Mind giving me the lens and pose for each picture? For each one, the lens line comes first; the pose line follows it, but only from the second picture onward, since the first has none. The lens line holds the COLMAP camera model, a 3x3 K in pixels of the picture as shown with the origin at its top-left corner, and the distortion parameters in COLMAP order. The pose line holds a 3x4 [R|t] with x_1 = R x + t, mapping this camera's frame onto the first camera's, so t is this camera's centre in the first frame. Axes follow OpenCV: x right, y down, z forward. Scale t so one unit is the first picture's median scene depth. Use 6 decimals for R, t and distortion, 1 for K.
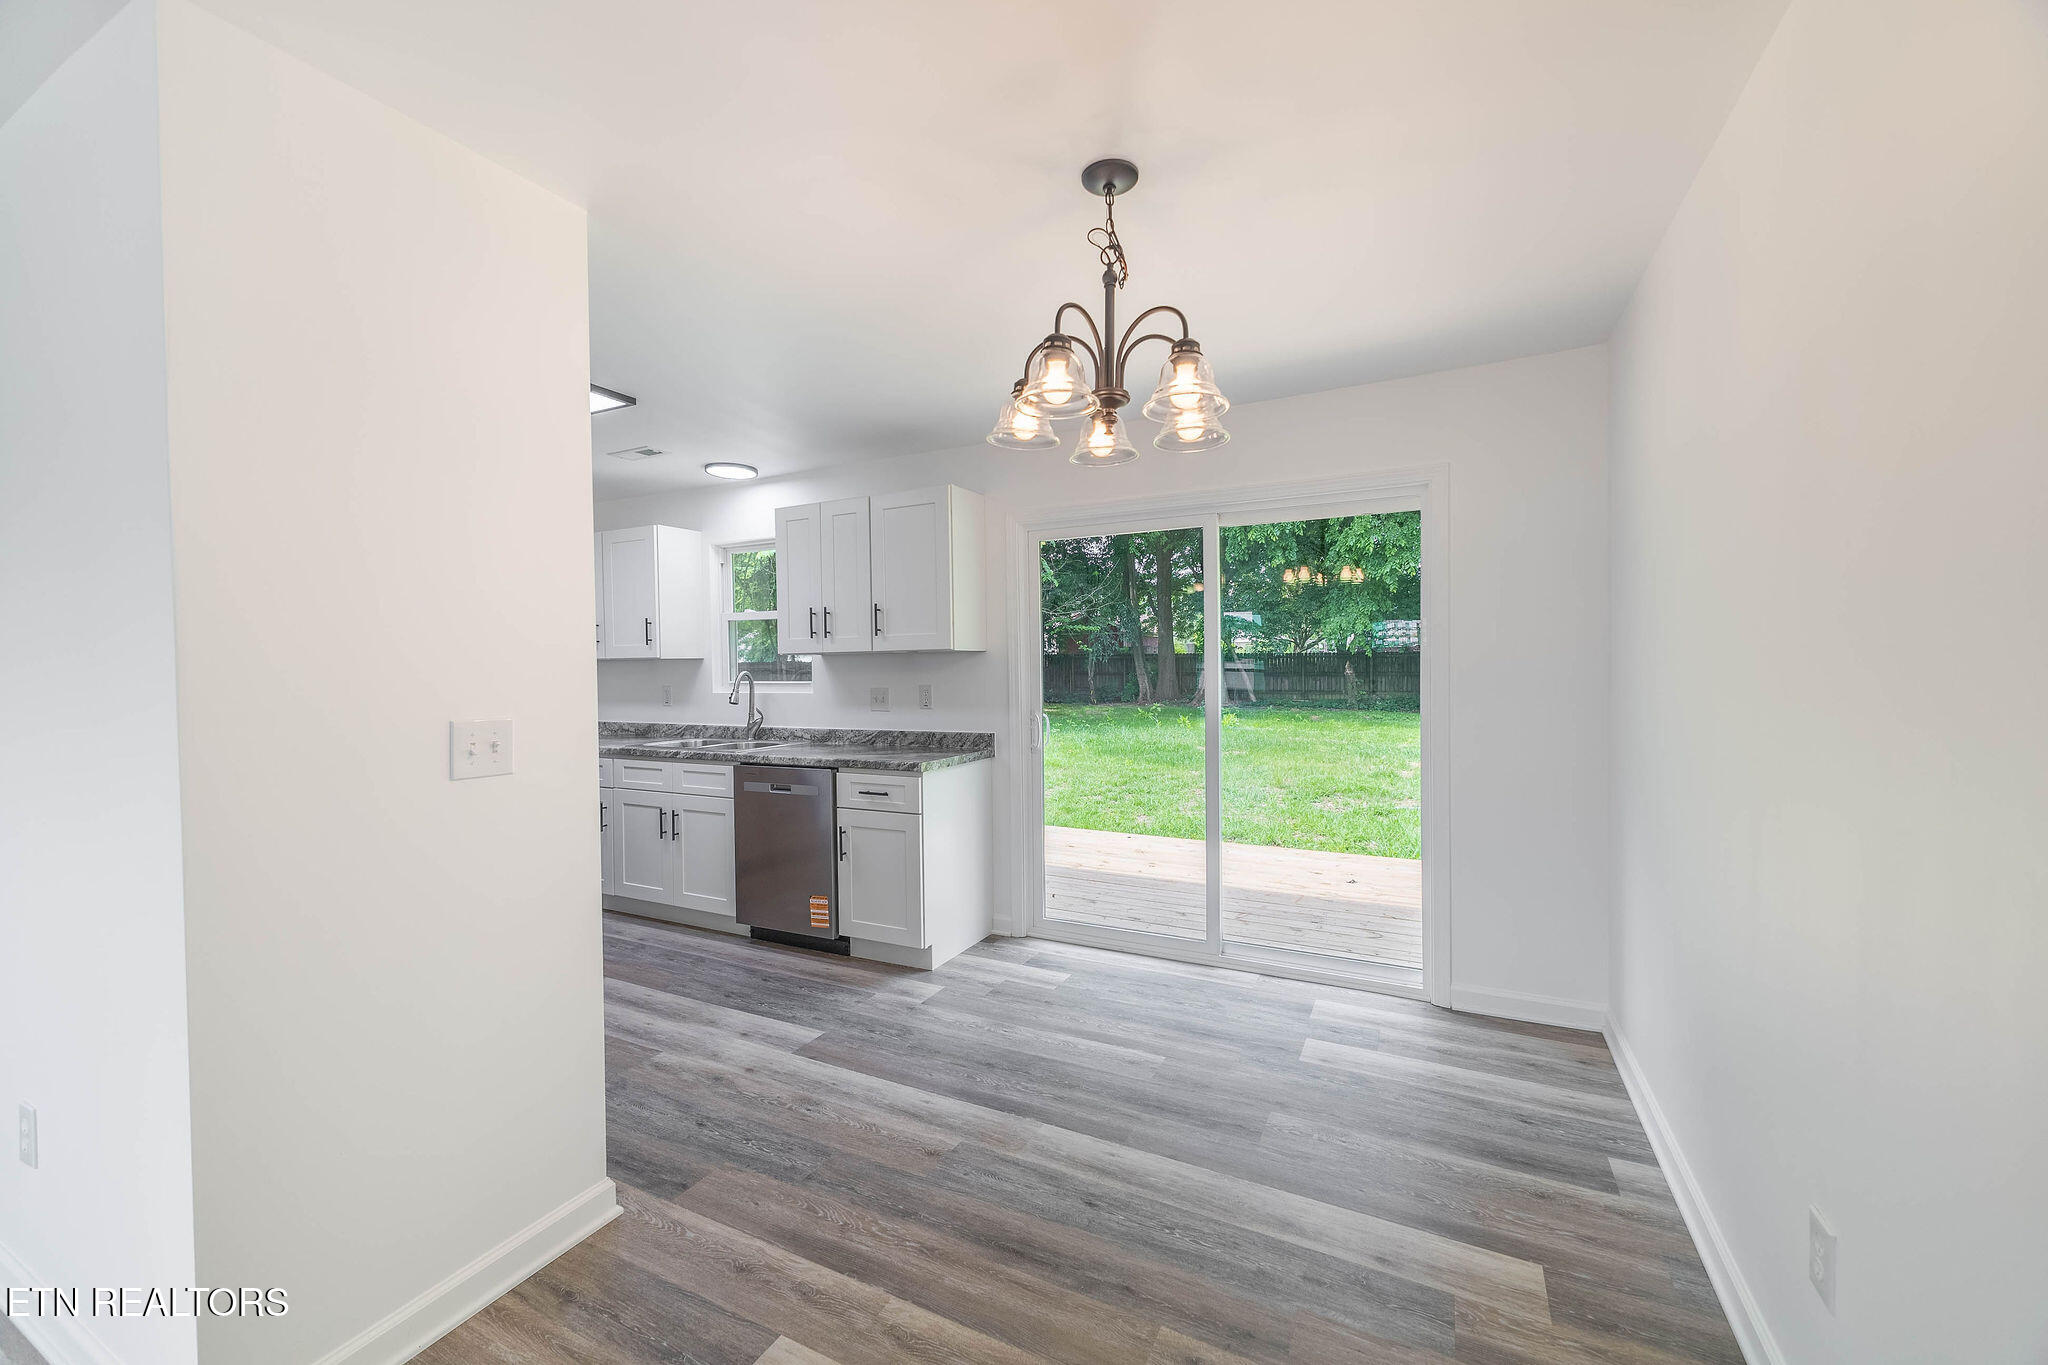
lens RADIAL K [[809.3, 0, 1024.0], [0, 809.3, 682.5], [0, 0, 1]] dist [0.002425, 0.000063]
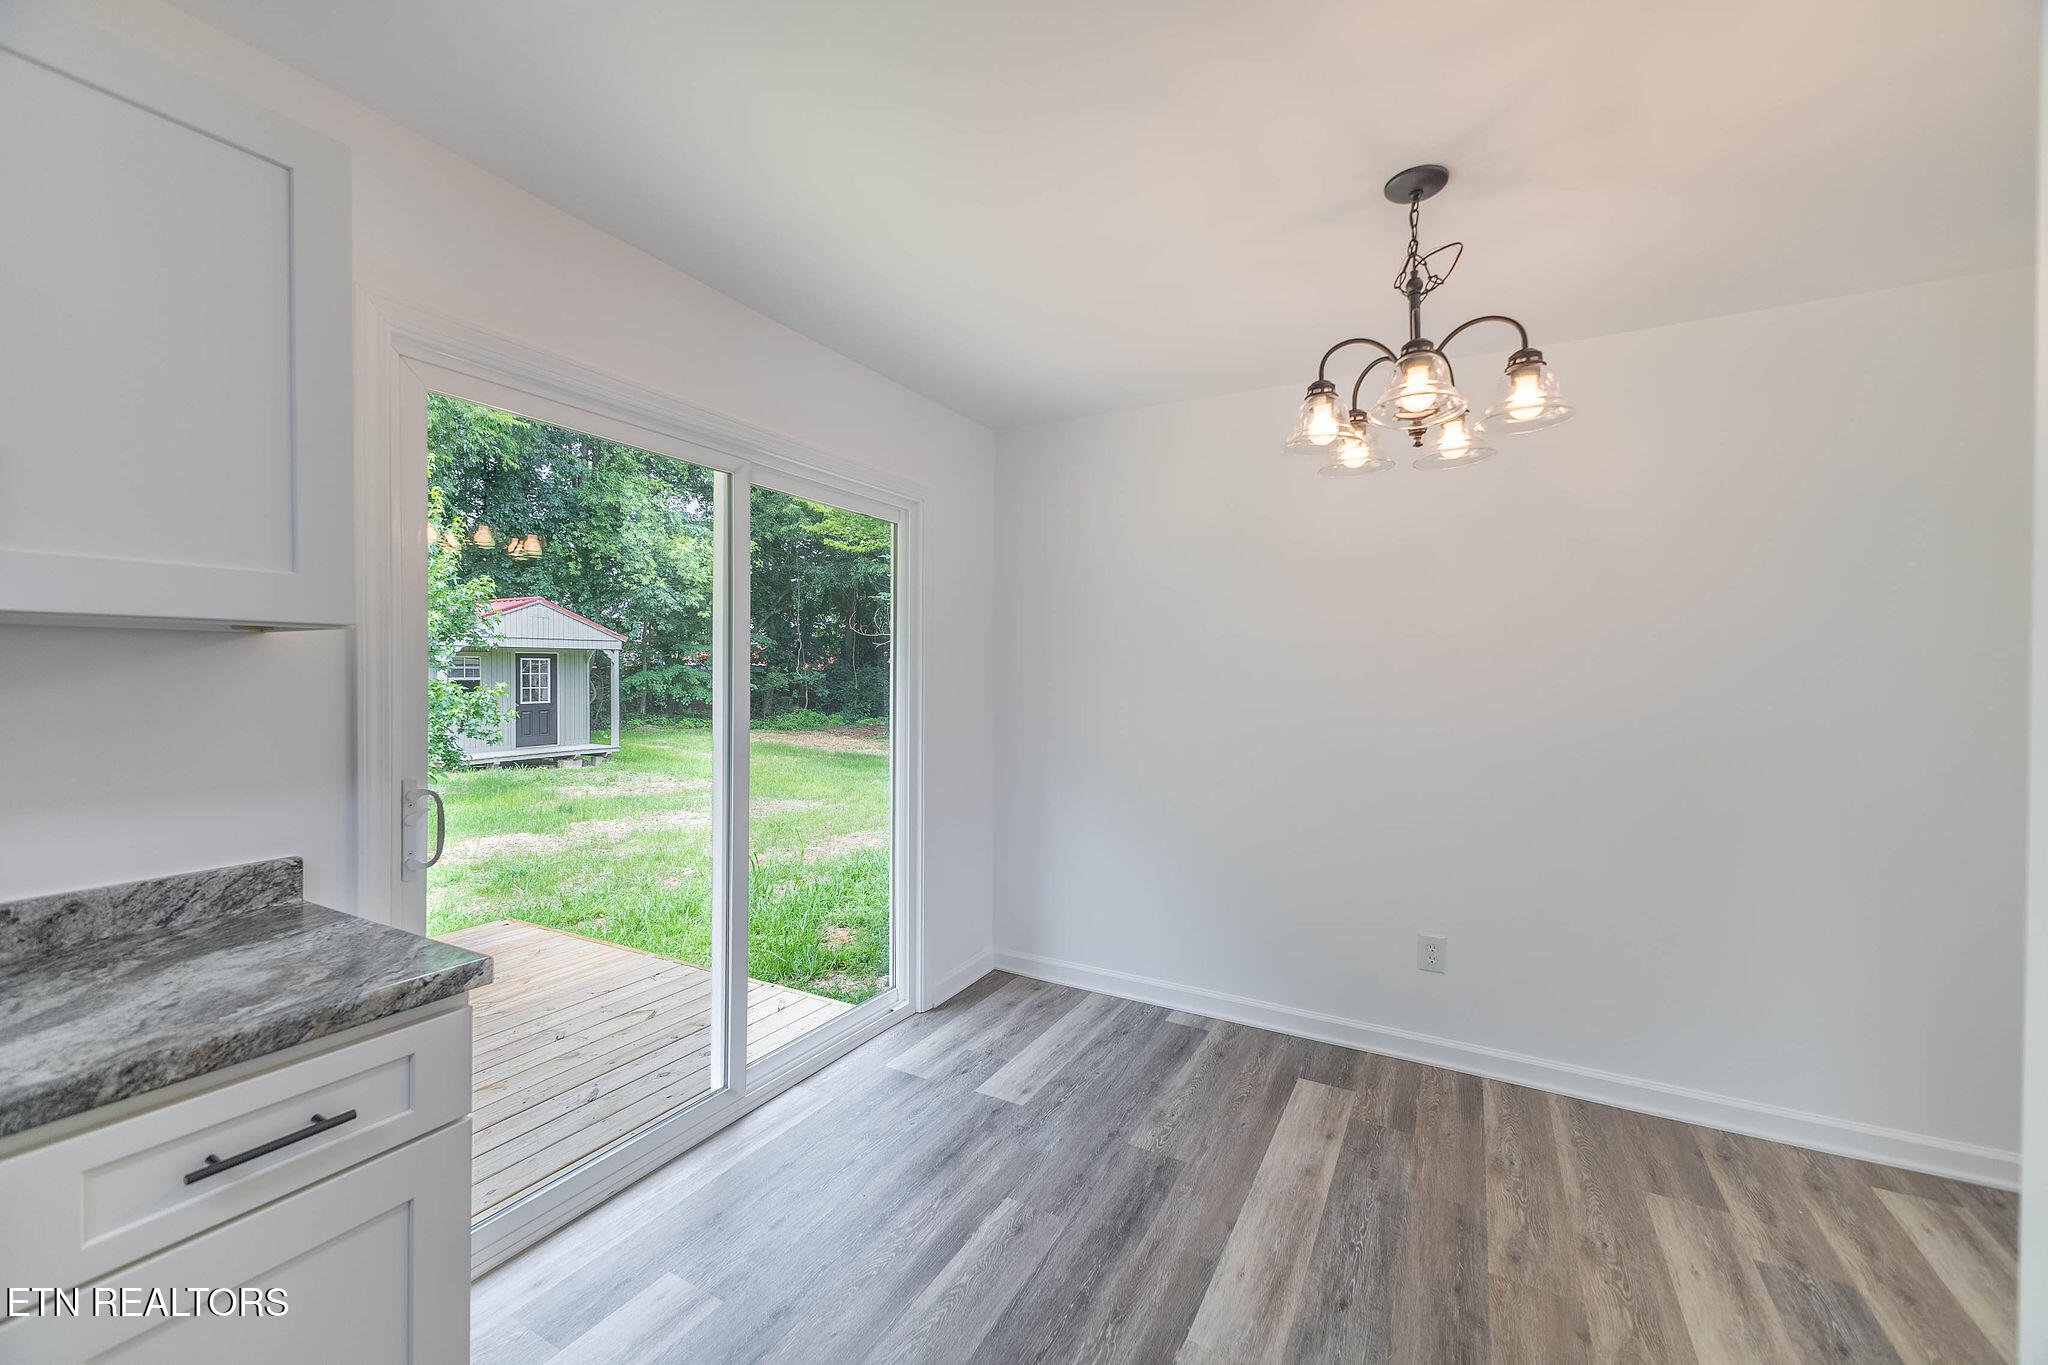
lens RADIAL K [[809.3, 0, 1024.0], [0, 809.3, 682.5], [0, 0, 1]] dist [0.002425, 0.000063]
pose [[0.031891, 0.000024, 0.999491, -0.666321], [0.019168, 0.999816, -0.000635, -0.017129], [-0.999308, 0.019178, 0.031884, 1.099225]]
